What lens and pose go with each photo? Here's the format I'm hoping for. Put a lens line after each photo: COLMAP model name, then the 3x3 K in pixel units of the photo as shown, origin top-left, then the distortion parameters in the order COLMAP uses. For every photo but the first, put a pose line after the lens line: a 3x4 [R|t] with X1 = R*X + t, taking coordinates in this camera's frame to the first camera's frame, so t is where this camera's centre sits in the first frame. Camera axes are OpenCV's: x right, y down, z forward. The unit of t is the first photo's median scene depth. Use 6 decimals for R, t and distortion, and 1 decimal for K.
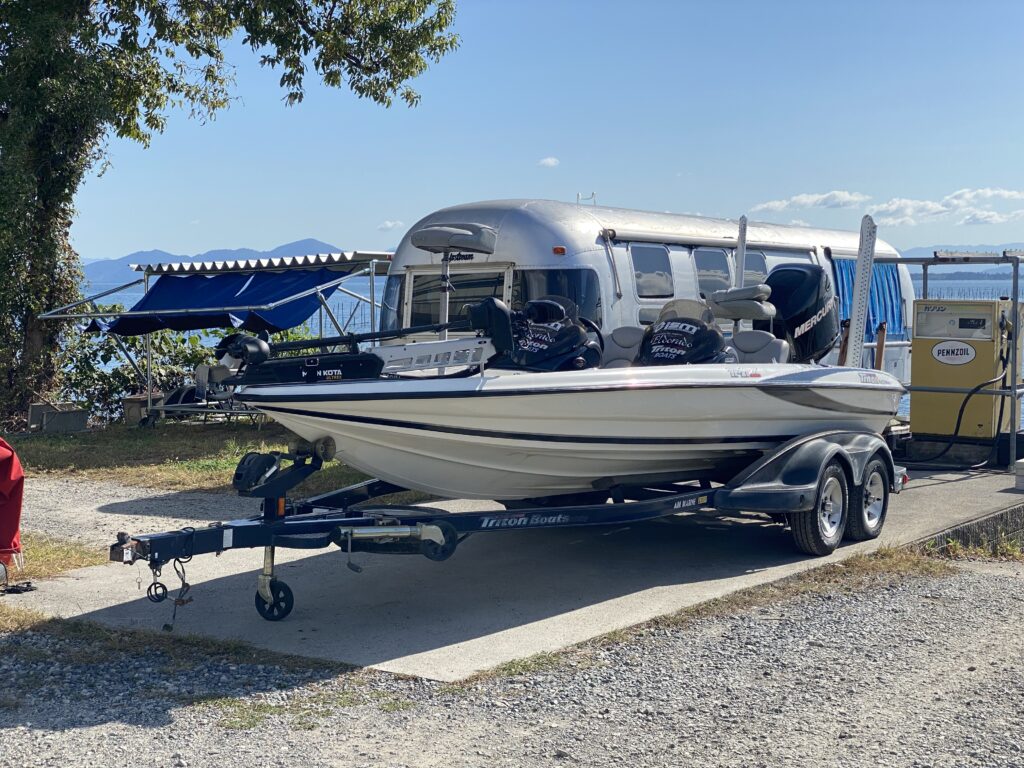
lens RADIAL K [[1391.3, 0, 512.0], [0, 1391.3, 384.0], [0, 0, 1]] dist [0.013974, 0.008051]
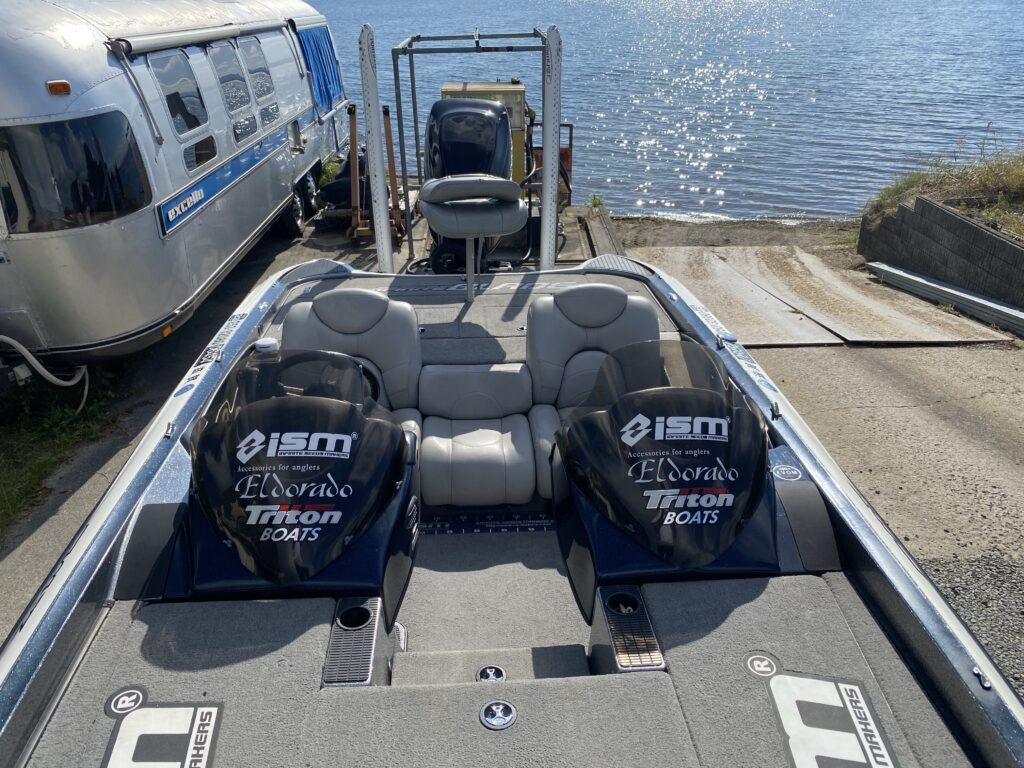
lens RADIAL K [[790.3, 0, 512.0], [0, 790.3, 384.0], [0, 0, 1]] dist [0.046851, -0.052592]
pose [[0.802995, -0.282216, 0.524931, -0.028285], [0.068536, 0.918662, 0.389054, -0.097065], [-0.592032, -0.276432, 0.757023, 0.557801]]
